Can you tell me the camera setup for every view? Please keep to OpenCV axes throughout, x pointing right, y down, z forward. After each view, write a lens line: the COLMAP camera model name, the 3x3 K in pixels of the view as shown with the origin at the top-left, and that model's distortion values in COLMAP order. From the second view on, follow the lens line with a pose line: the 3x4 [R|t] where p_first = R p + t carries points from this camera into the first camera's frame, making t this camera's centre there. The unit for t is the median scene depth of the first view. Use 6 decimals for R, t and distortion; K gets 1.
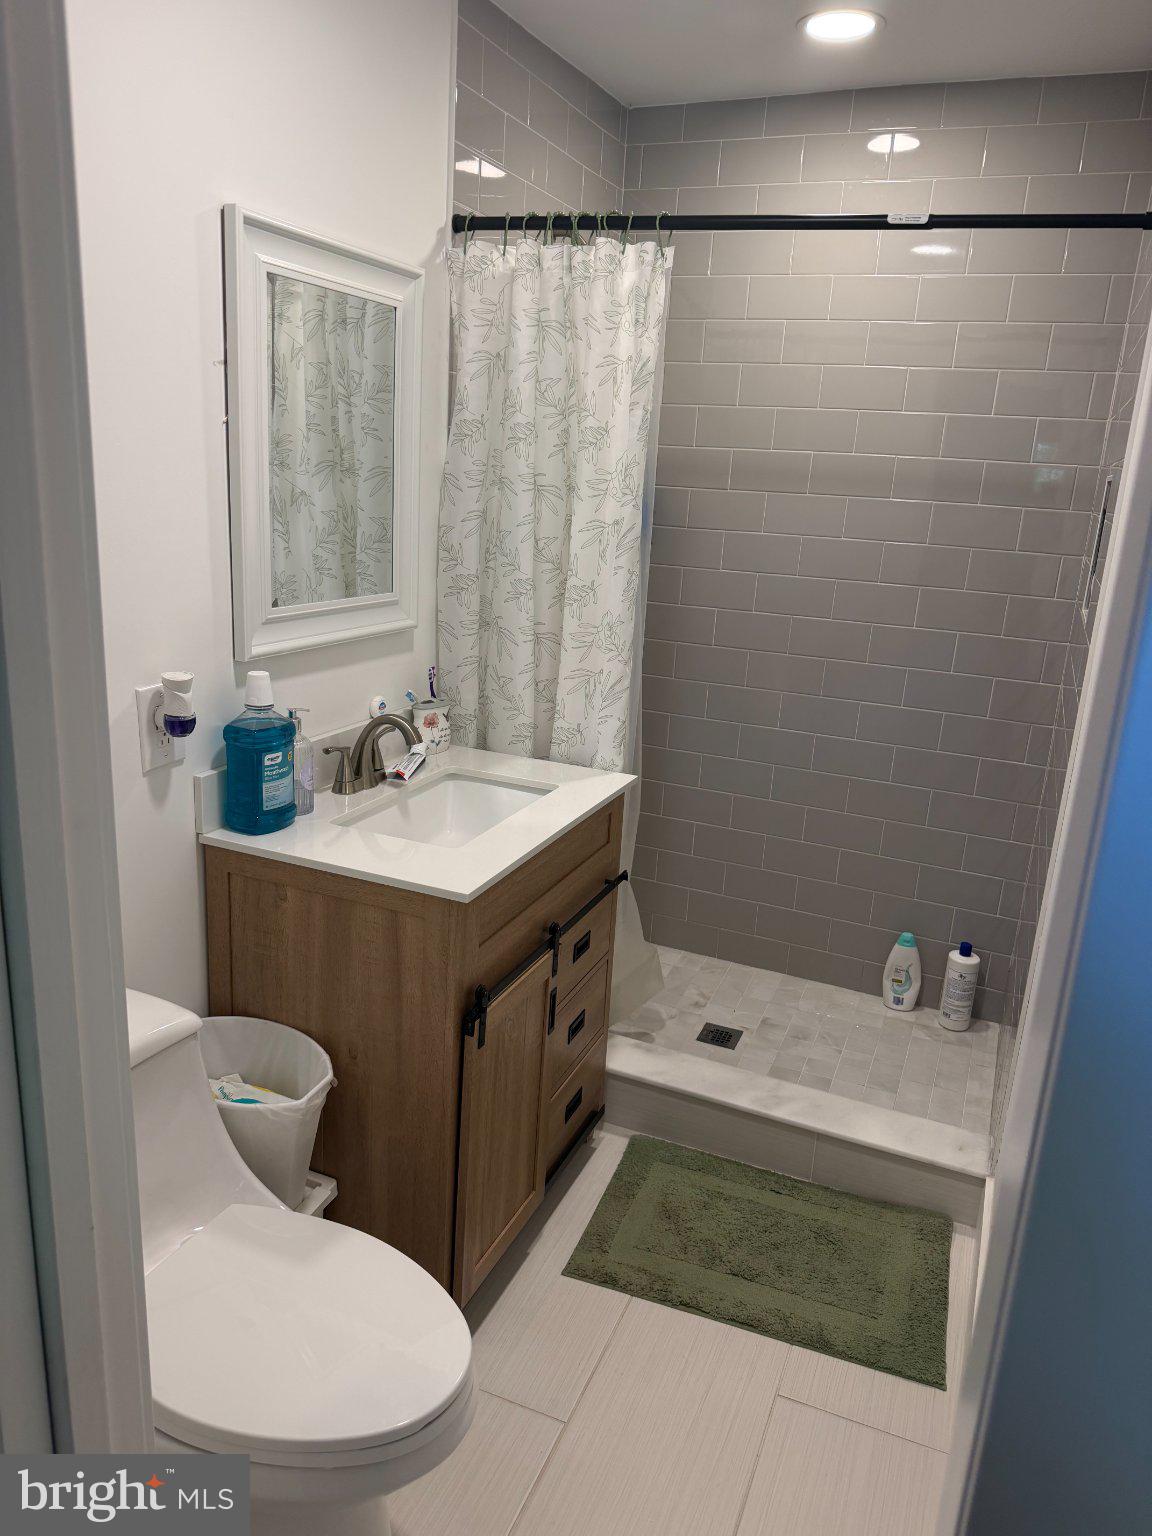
lens RADIAL K [[1082.1, 0, 576.0], [0, 1082.1, 768.0], [0, 0, 1]] dist [0.176000, -0.394164]
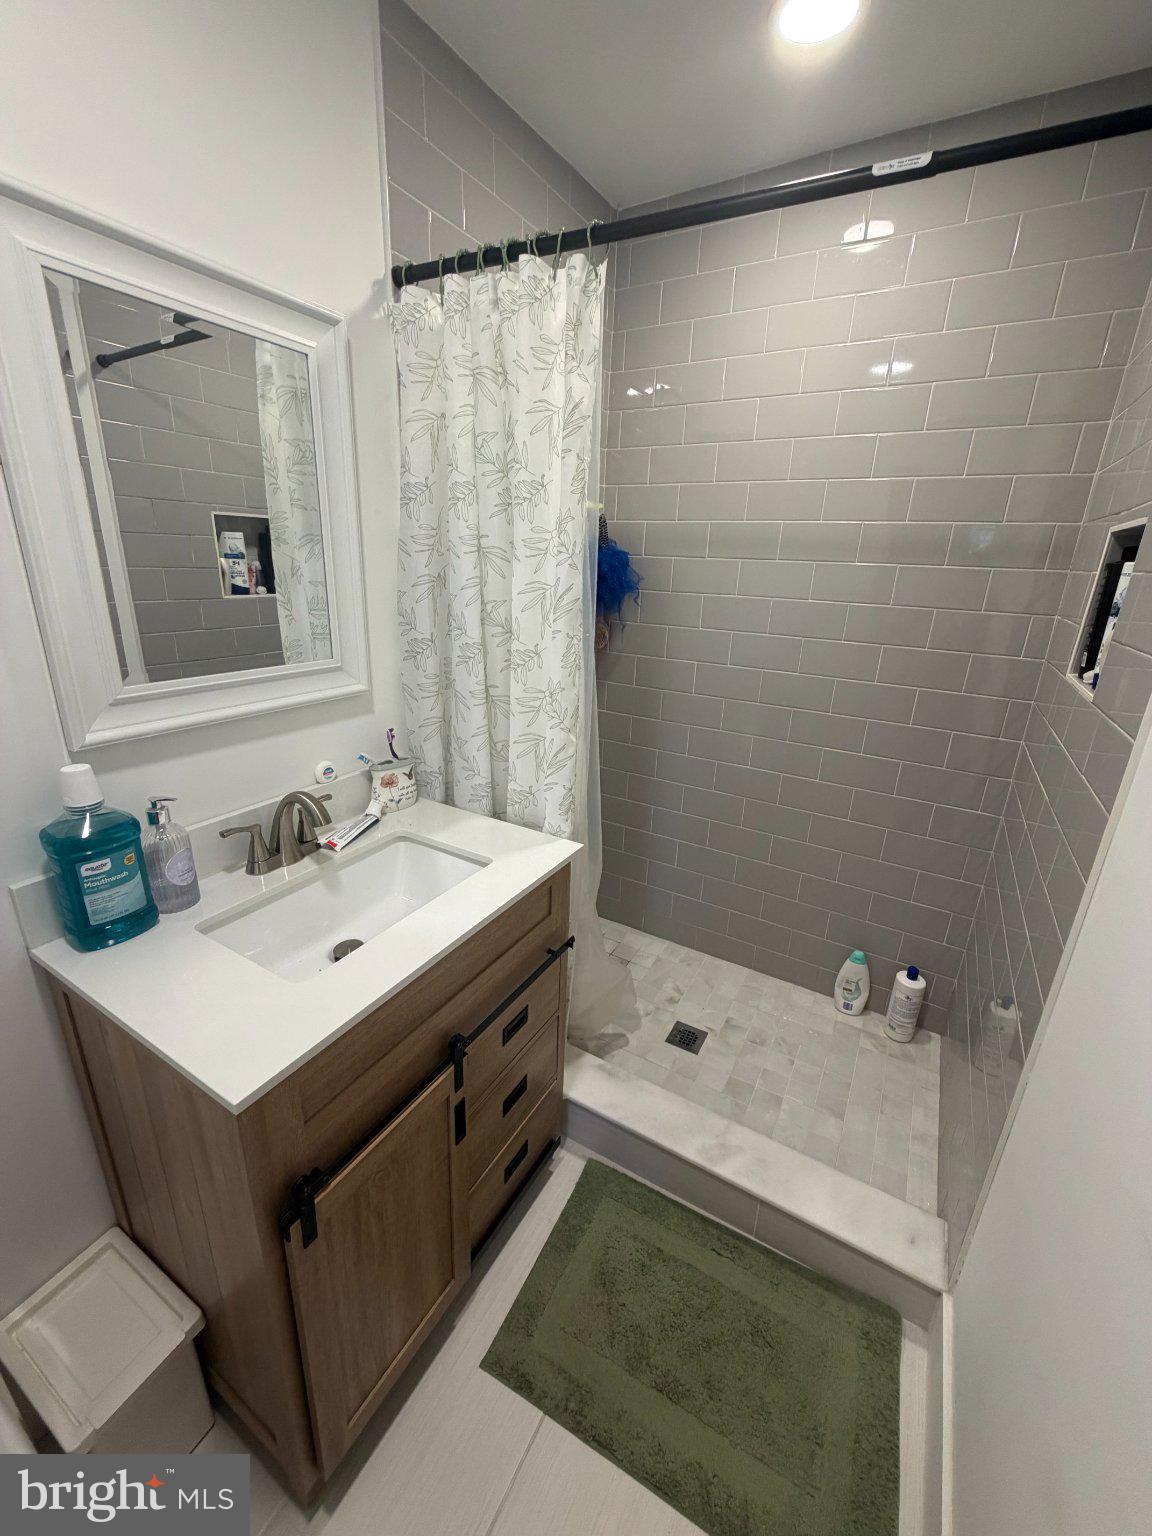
lens RADIAL K [[610.9, 0, 581.5], [0, 610.9, 760.1], [0, 0, 1]] dist [-0.000822, -0.000284]
pose [[0.991955, 0.018993, -0.125159, 0.123072], [-0.013721, 0.998987, 0.042856, -0.092889], [0.125846, -0.040793, 0.991211, 0.458986]]
